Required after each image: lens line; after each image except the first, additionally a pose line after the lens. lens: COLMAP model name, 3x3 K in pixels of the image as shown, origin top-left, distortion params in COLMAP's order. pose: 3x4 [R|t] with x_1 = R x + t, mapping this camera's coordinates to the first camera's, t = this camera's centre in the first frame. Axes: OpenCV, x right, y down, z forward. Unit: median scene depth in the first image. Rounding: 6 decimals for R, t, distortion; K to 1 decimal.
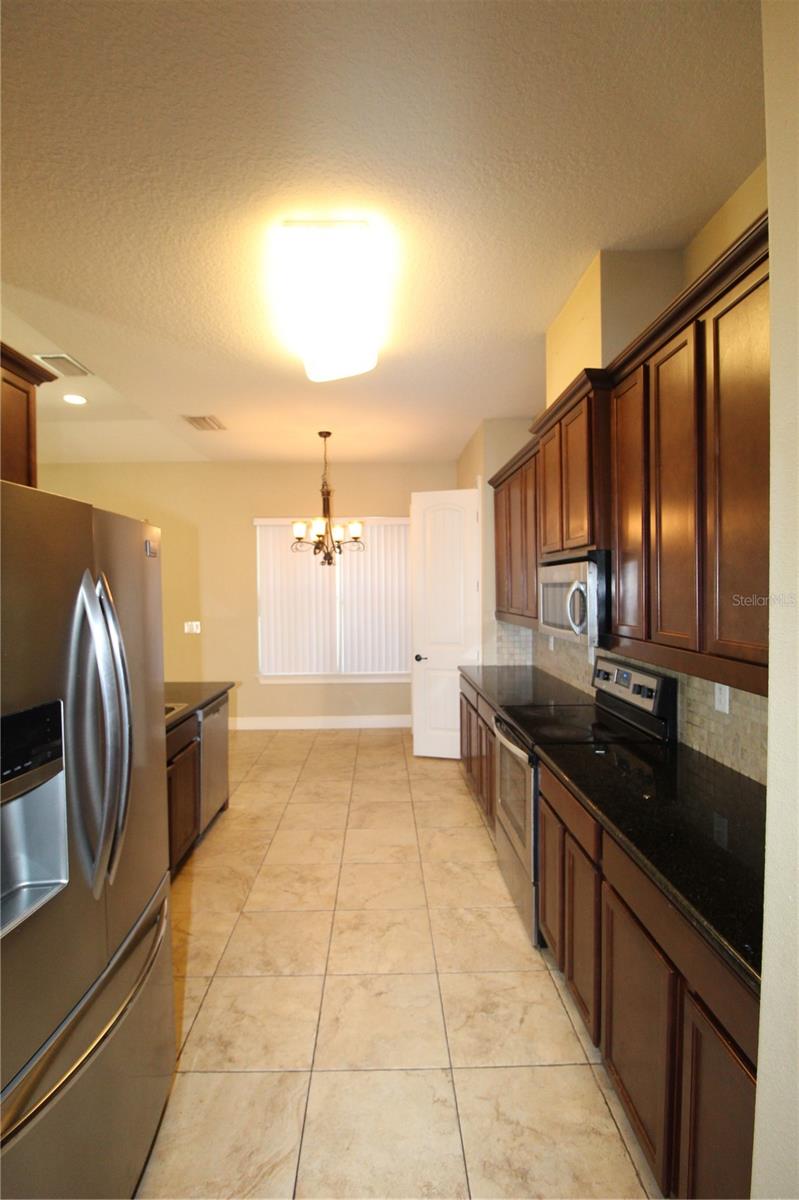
lens RADIAL K [[552.9, 0, 393.0], [0, 552.9, 597.0], [0, 0, 1]] dist [0.001329, 0.000224]
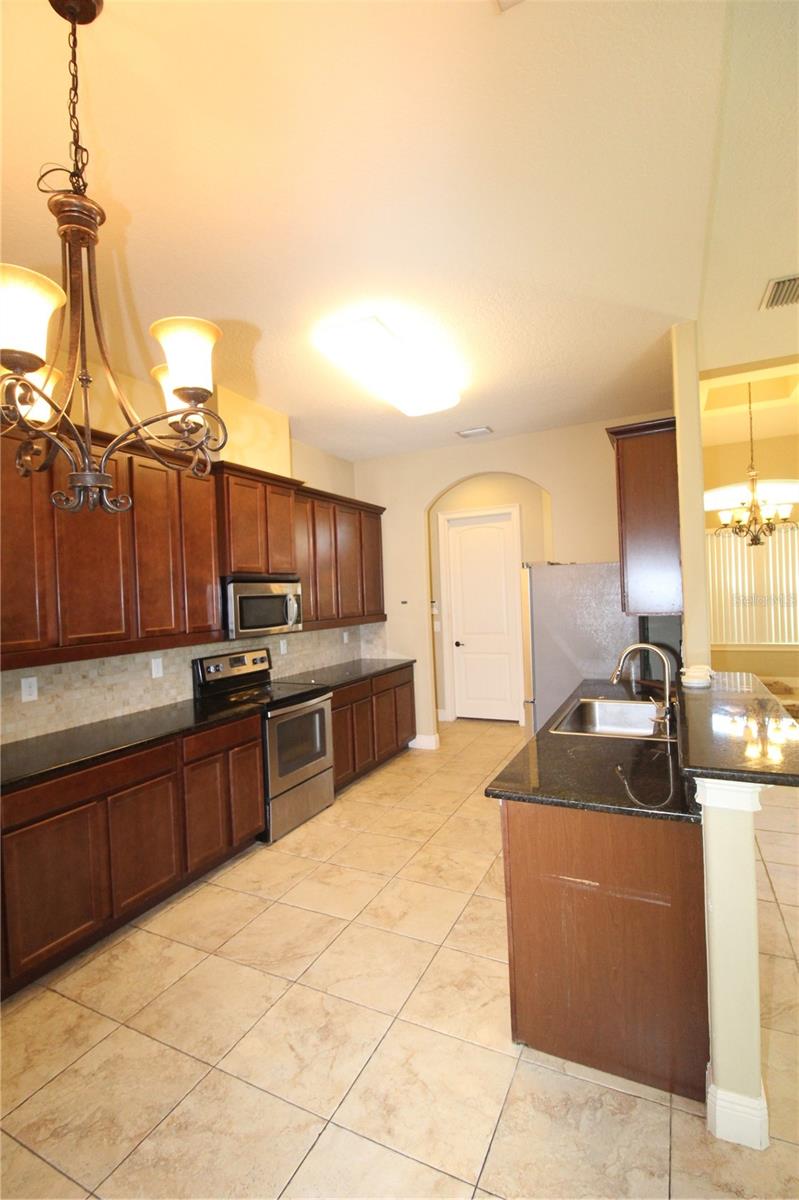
lens RADIAL K [[552.9, 0, 393.4], [0, 552.9, 598.1], [0, 0, 1]] dist [0.001329, 0.000224]
pose [[-0.886478, 0.029137, 0.461853, -0.568235], [0.040953, 0.999040, 0.015577, -0.022680], [-0.460955, 0.032723, -0.886820, 1.886791]]
